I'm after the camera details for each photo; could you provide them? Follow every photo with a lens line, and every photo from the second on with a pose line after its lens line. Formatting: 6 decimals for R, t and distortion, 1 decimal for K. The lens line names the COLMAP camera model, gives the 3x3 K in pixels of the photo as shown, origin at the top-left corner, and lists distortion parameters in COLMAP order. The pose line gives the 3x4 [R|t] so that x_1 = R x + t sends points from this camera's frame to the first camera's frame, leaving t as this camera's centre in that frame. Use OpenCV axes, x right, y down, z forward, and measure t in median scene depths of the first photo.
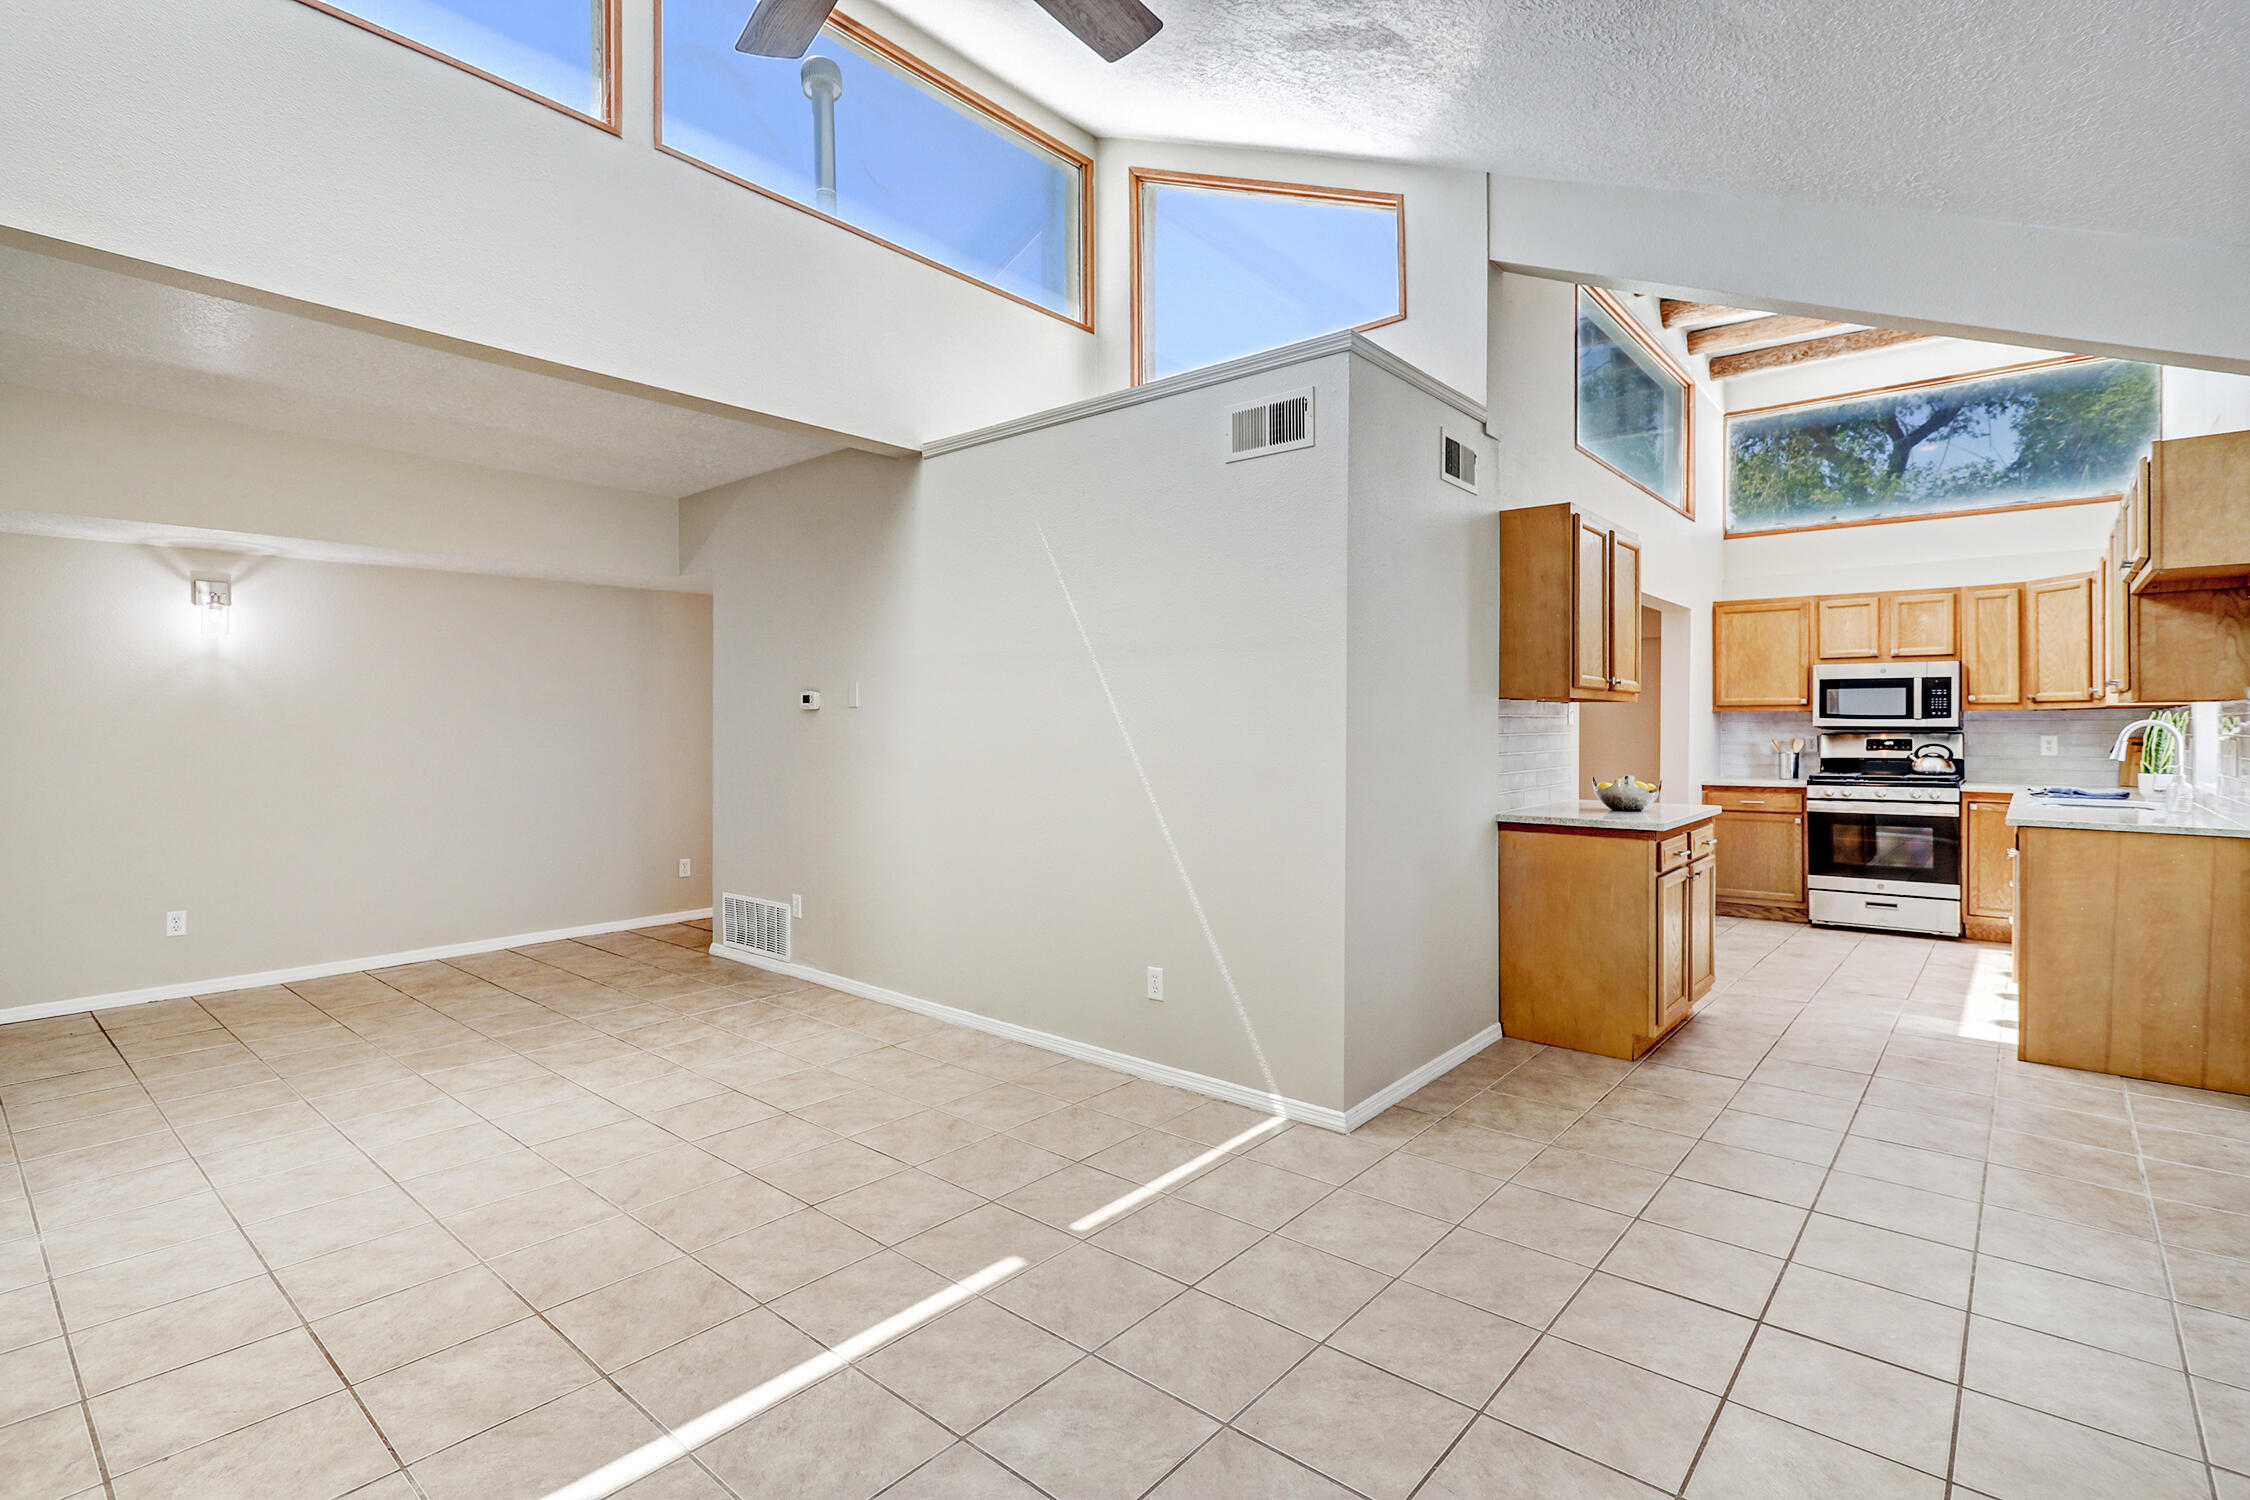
lens RADIAL K [[1069.8, 0, 1132.9], [0, 1069.8, 739.6], [0, 0, 1]] dist [-0.004419, 0.001912]
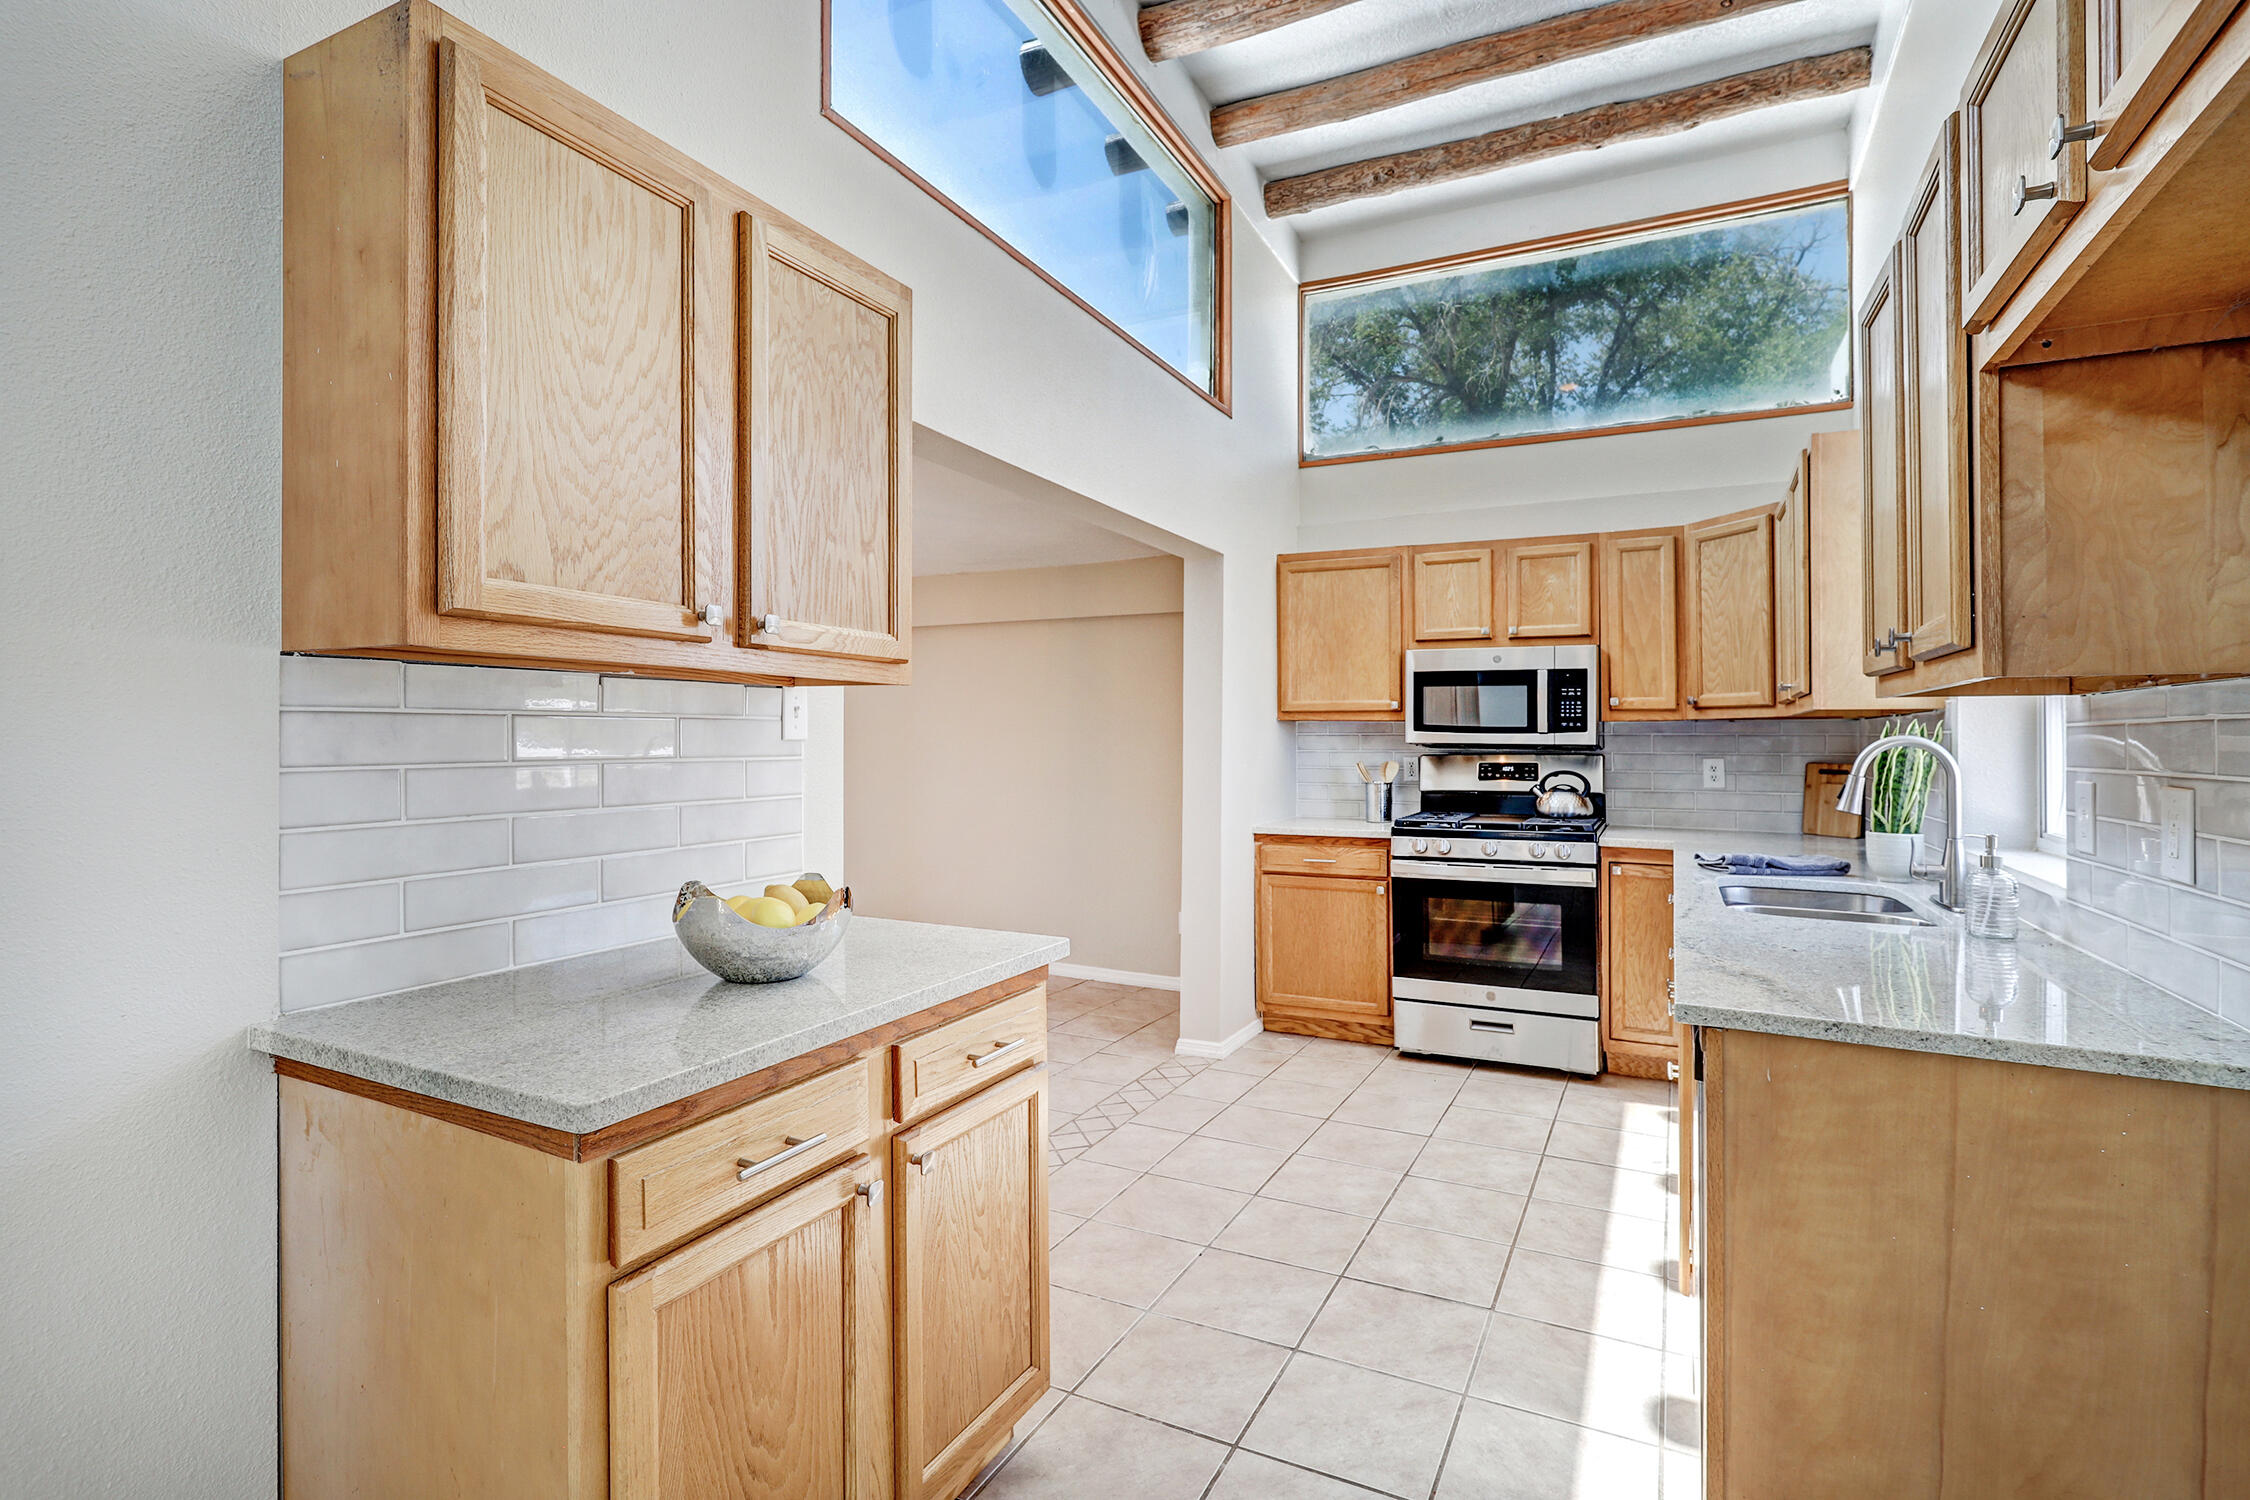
lens RADIAL K [[1069.8, 0, 1135.8], [0, 1069.8, 732.8], [0, 0, 1]] dist [-0.004419, 0.001912]
pose [[0.972524, 0.007050, 0.232694, 0.344729], [-0.002816, 0.999825, -0.018521, -0.006697], [-0.232784, 0.017356, 0.972374, 0.426908]]
